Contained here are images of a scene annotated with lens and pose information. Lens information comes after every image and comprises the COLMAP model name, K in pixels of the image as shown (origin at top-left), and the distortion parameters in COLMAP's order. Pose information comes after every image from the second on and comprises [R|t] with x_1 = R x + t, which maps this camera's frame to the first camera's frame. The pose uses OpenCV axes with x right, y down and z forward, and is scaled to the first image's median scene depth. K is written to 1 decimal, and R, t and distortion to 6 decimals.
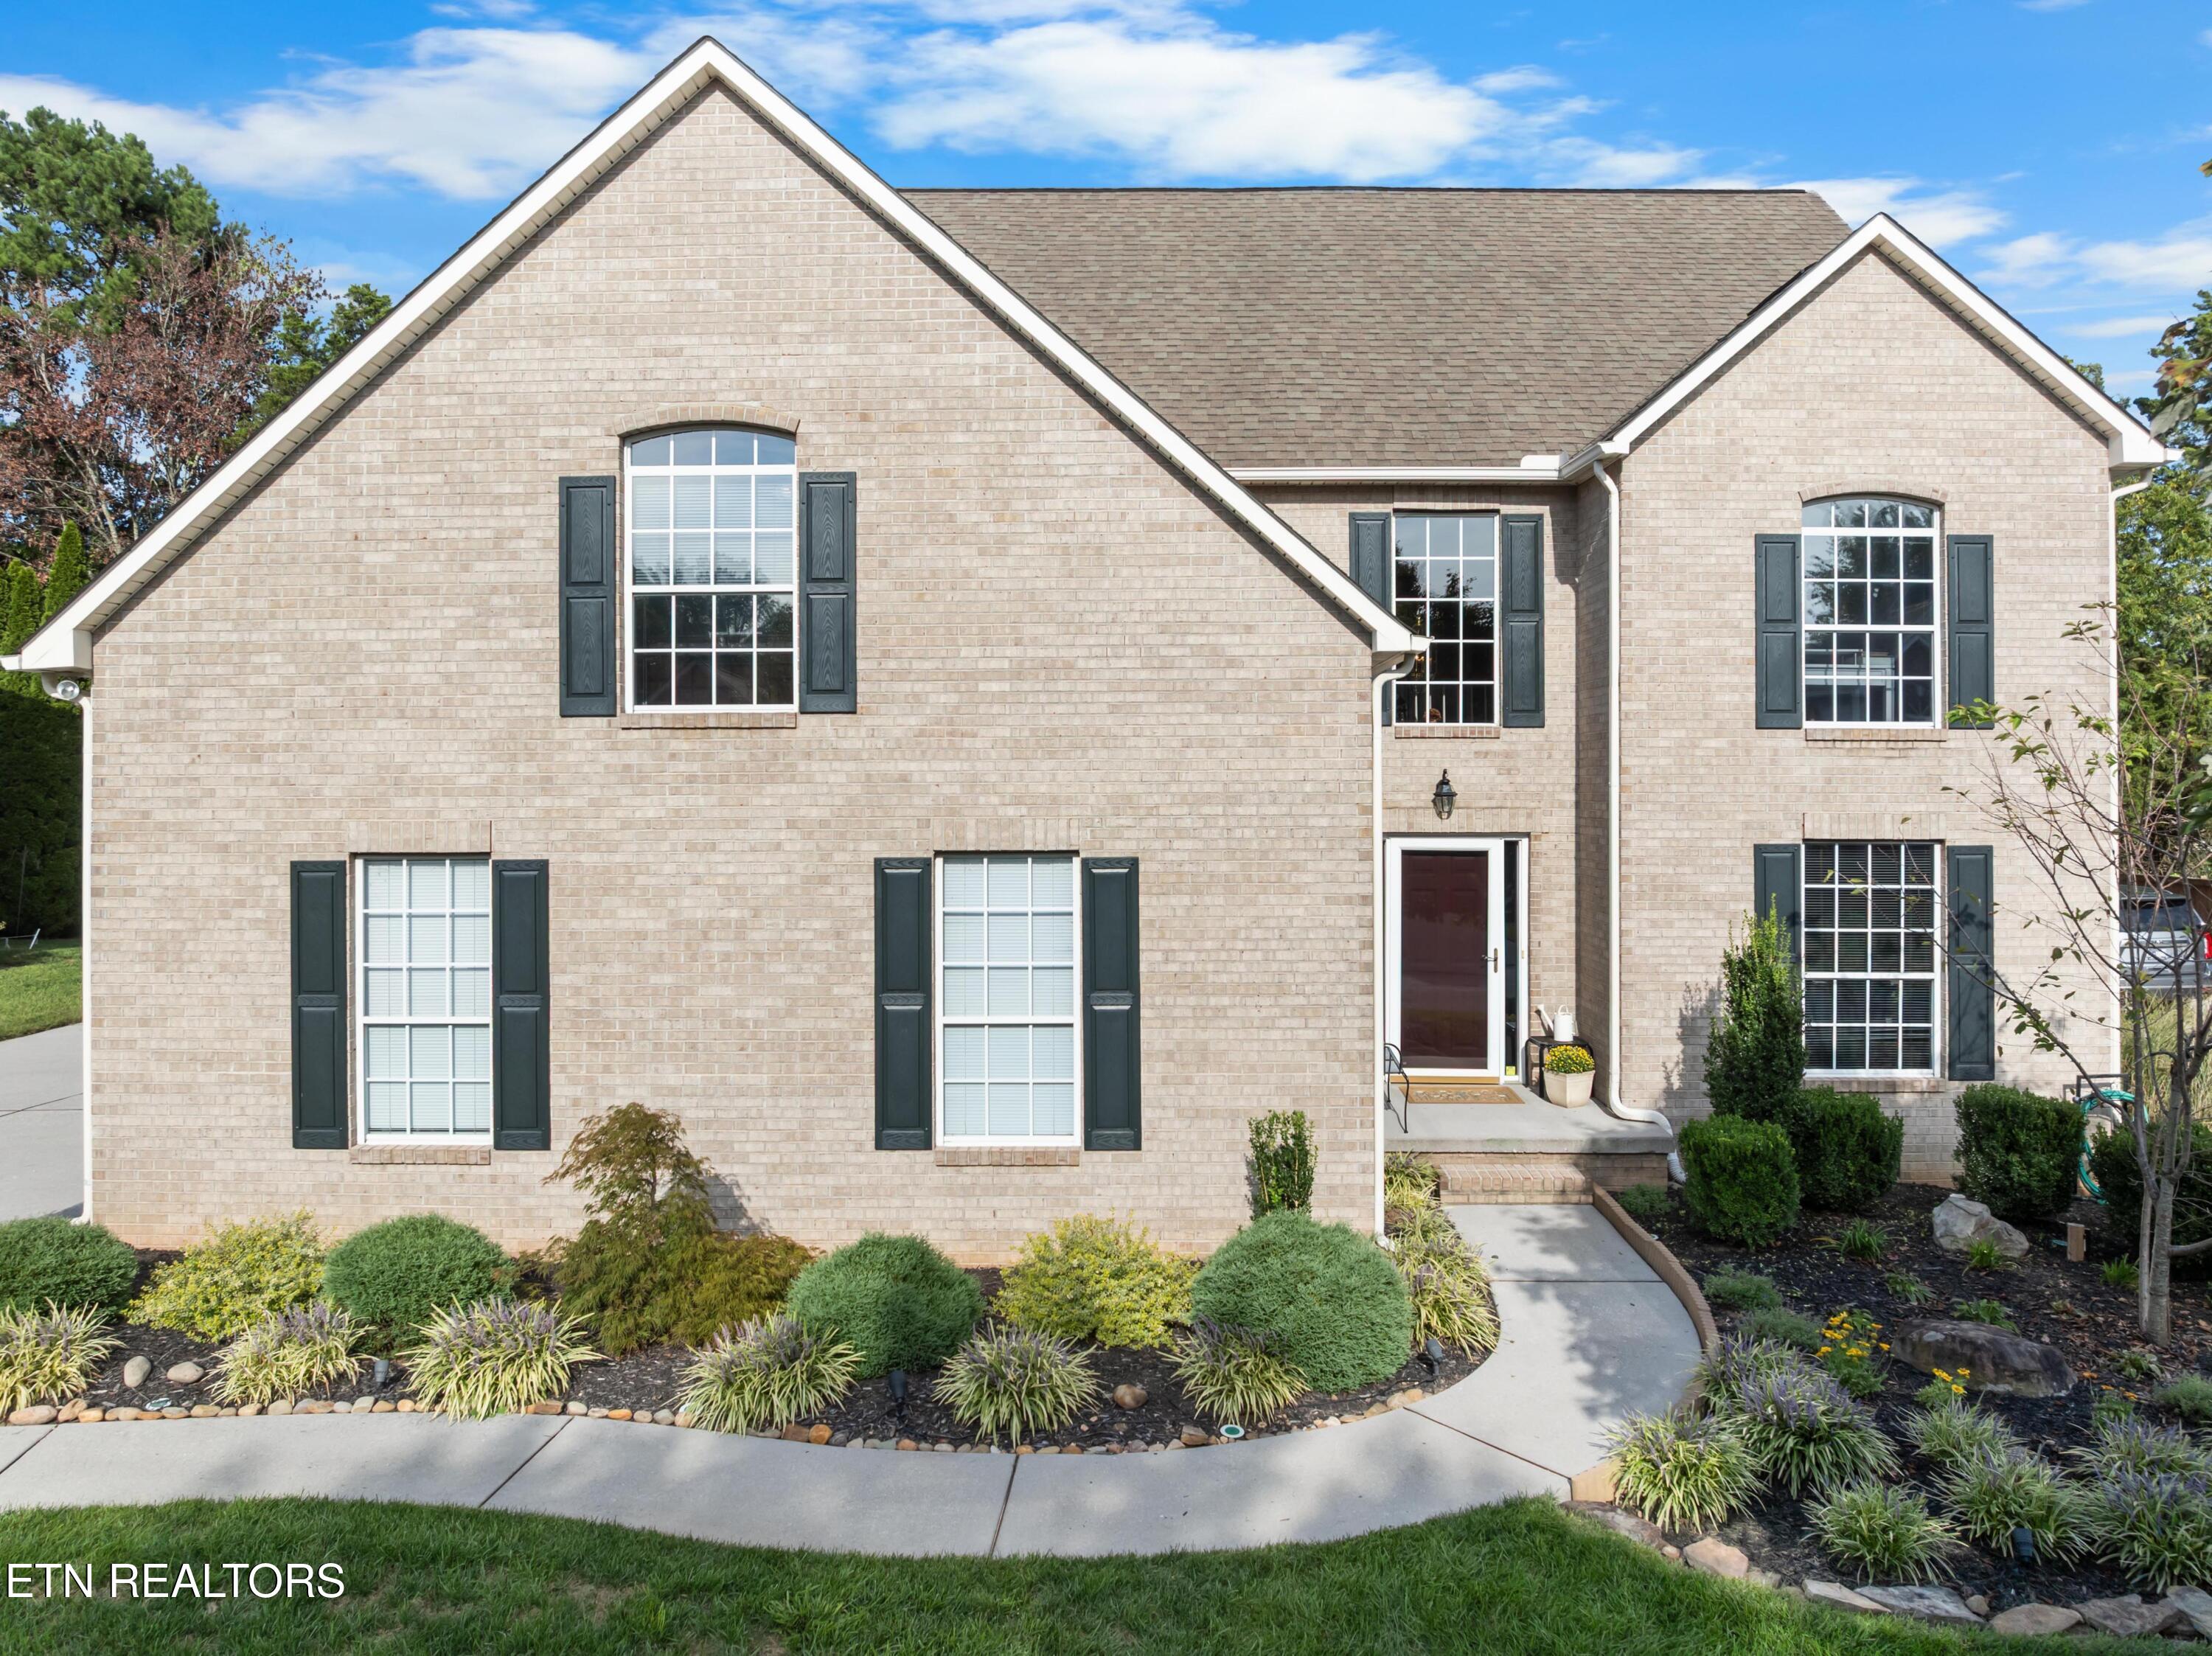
lens RADIAL K [[1593.3, 0, 1102.8], [0, 1593.3, 756.4], [0, 0, 1]] dist [-0.021146, -0.000972]
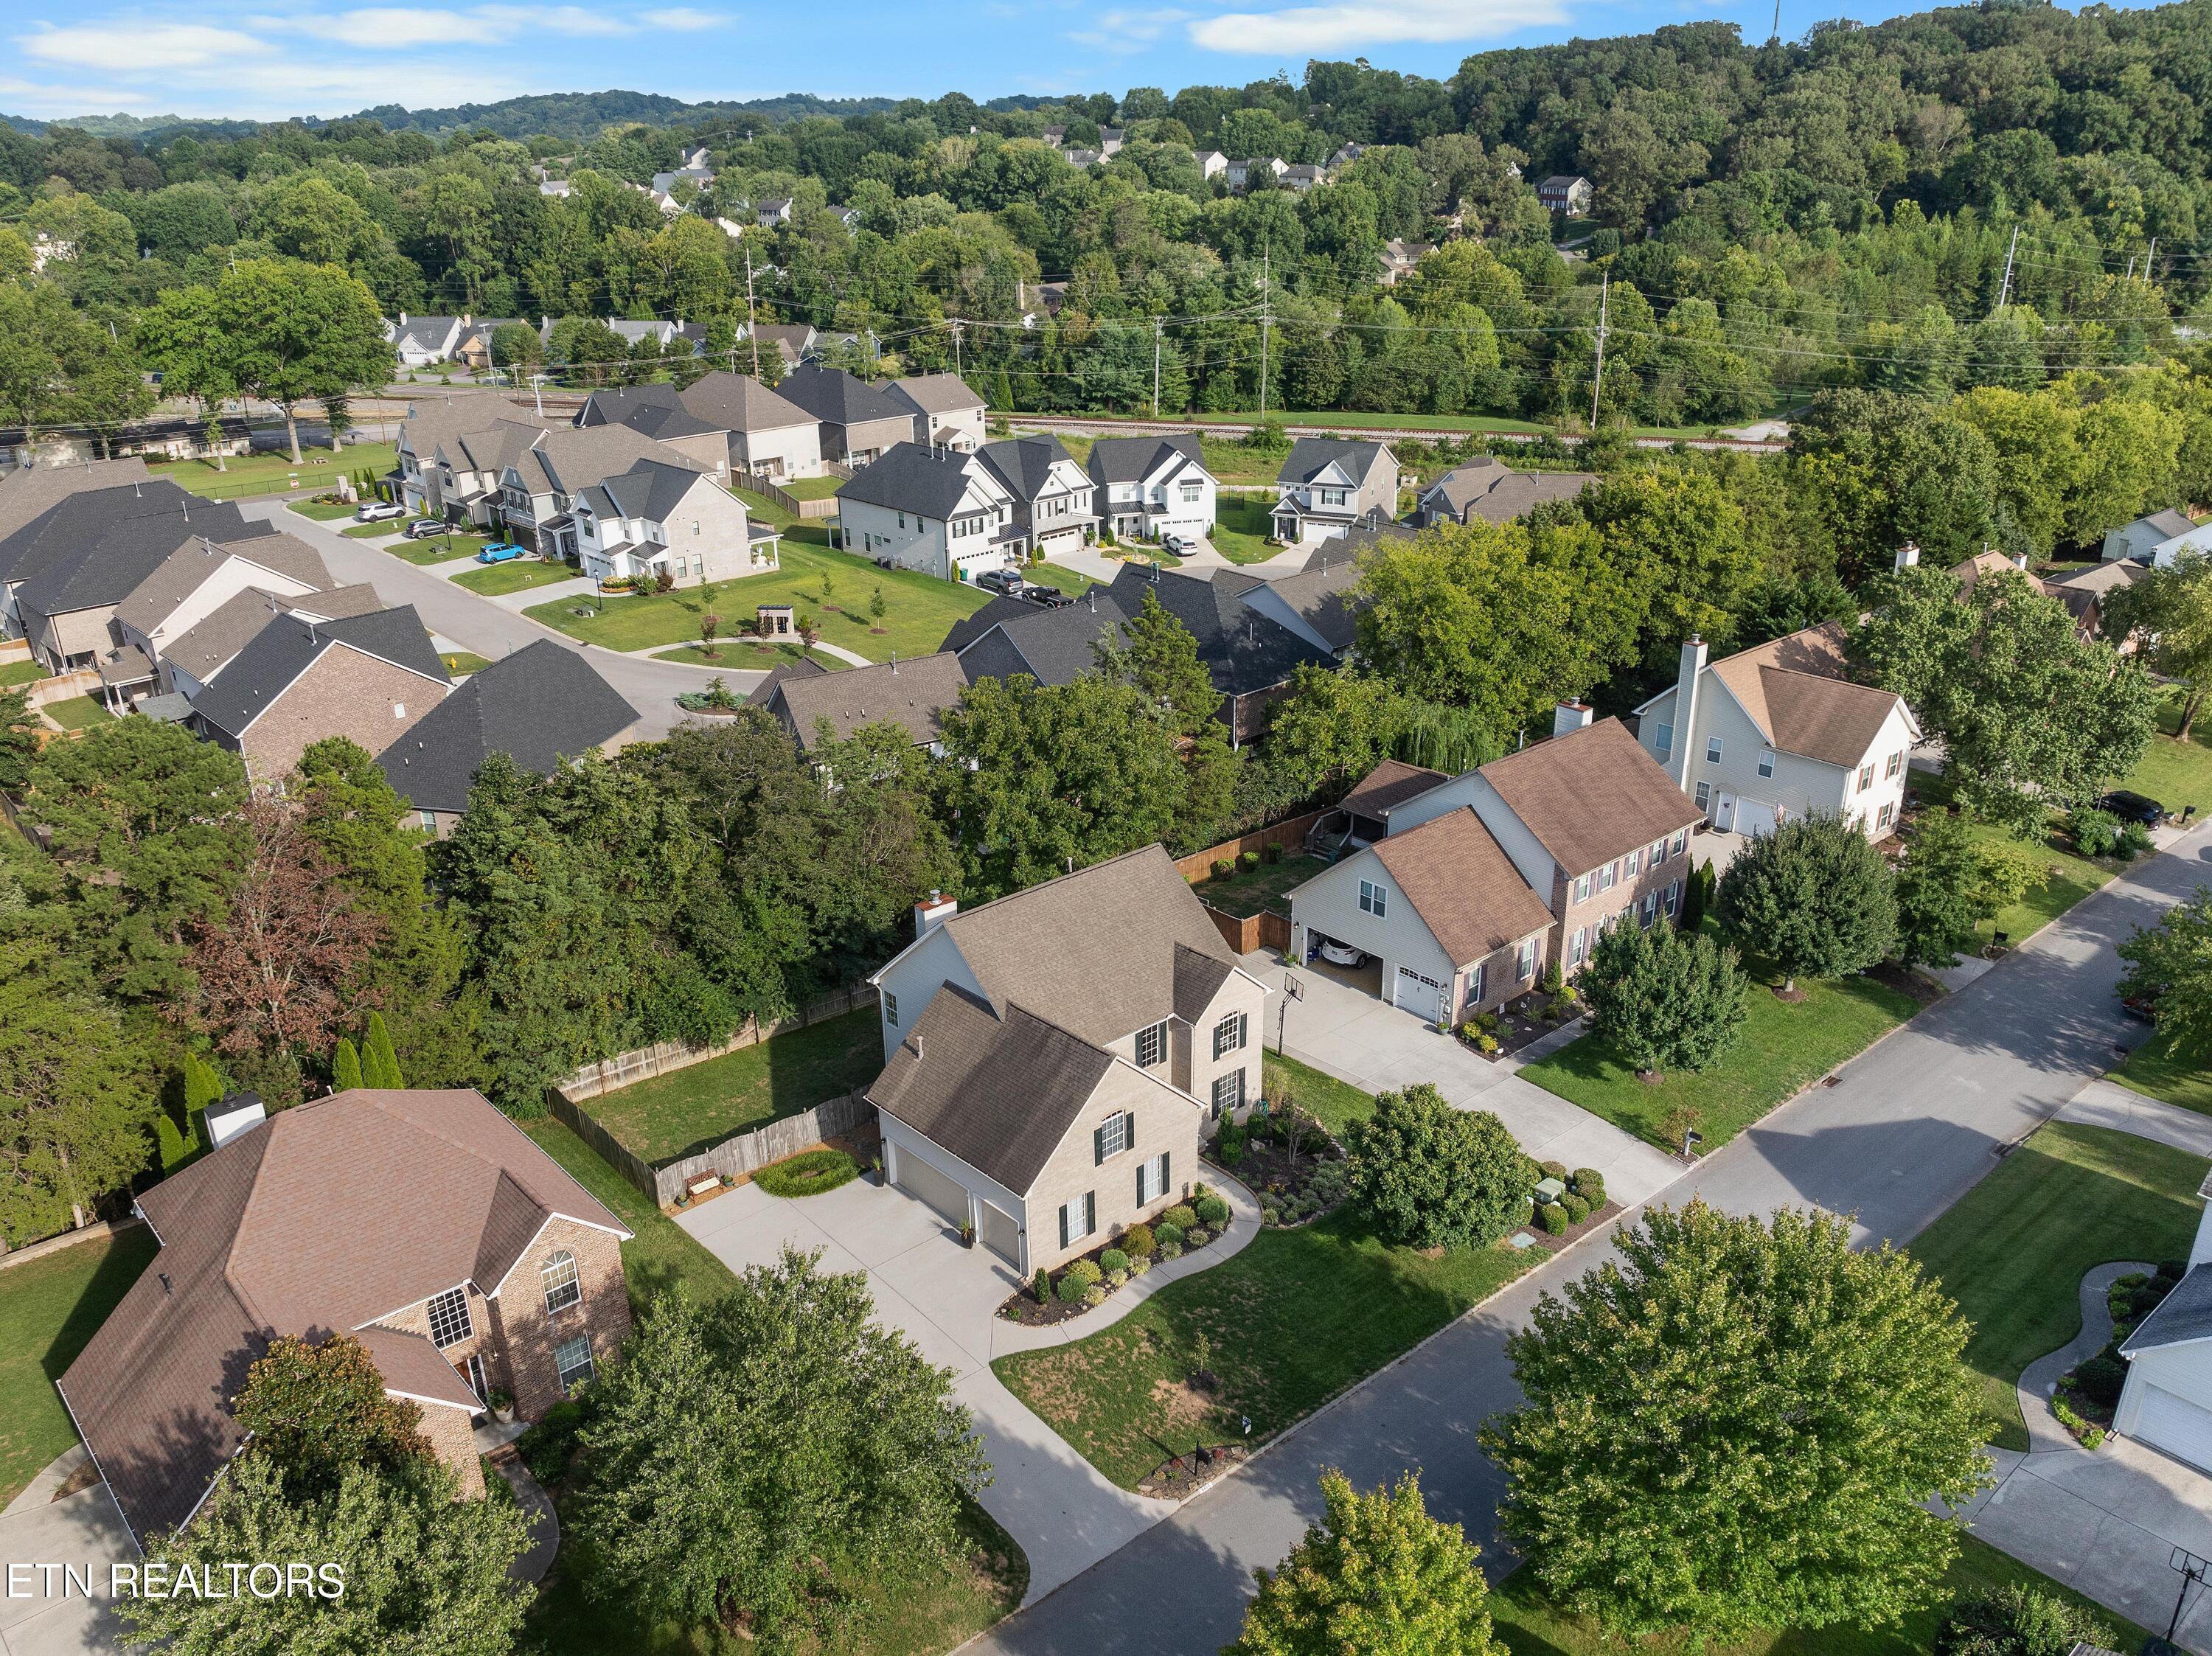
lens RADIAL K [[1717.6, 0, 1106.6], [0, 1717.6, 837.2], [0, 0, 1]] dist [-0.025302, 0.003731]
pose [[0.725727, -0.262367, 0.635991, -3.873956], [-0.001426, 0.923852, 0.382746, -3.428679], [-0.687981, -0.278676, 0.670090, -2.772759]]
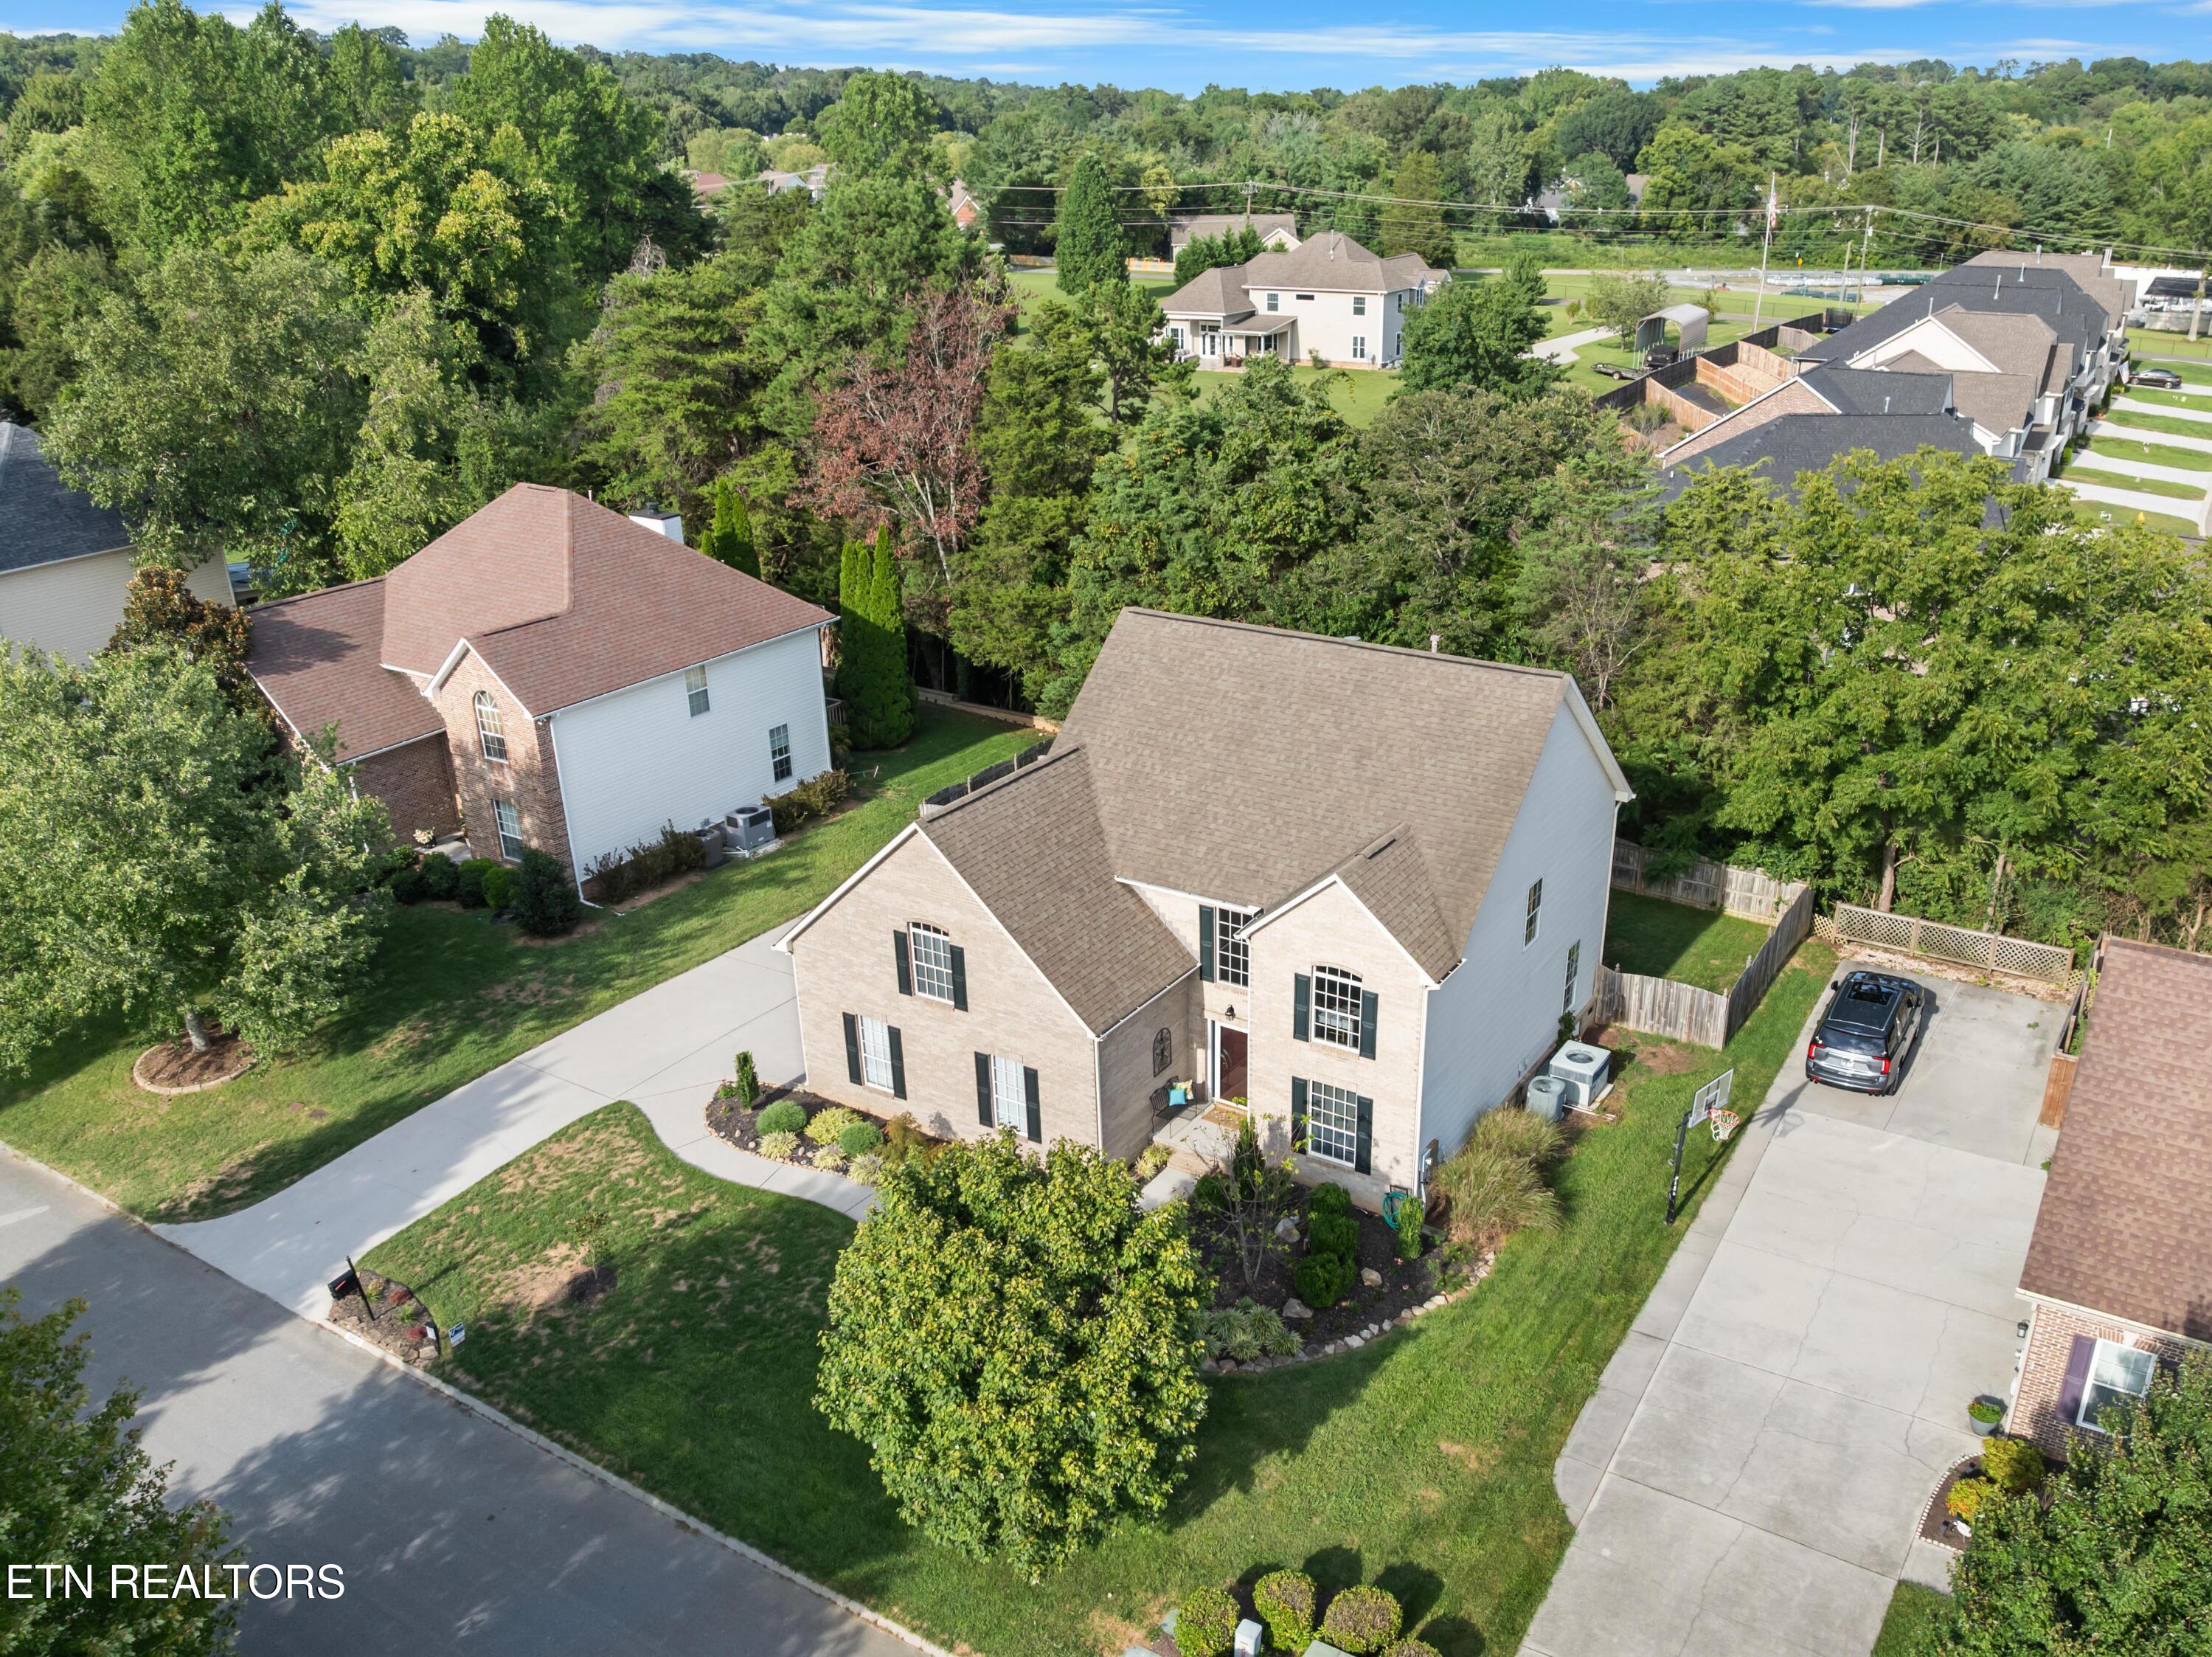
lens RADIAL K [[1778.4, 0, 1250.6], [0, 1778.4, 835.6], [0, 0, 1]] dist [-0.040963, -0.000393]
pose [[0.884390, 0.180427, -0.430467, 1.936410], [0.002149, 0.920680, 0.390311, -1.846328], [0.466745, -0.346112, 0.813852, -1.672229]]
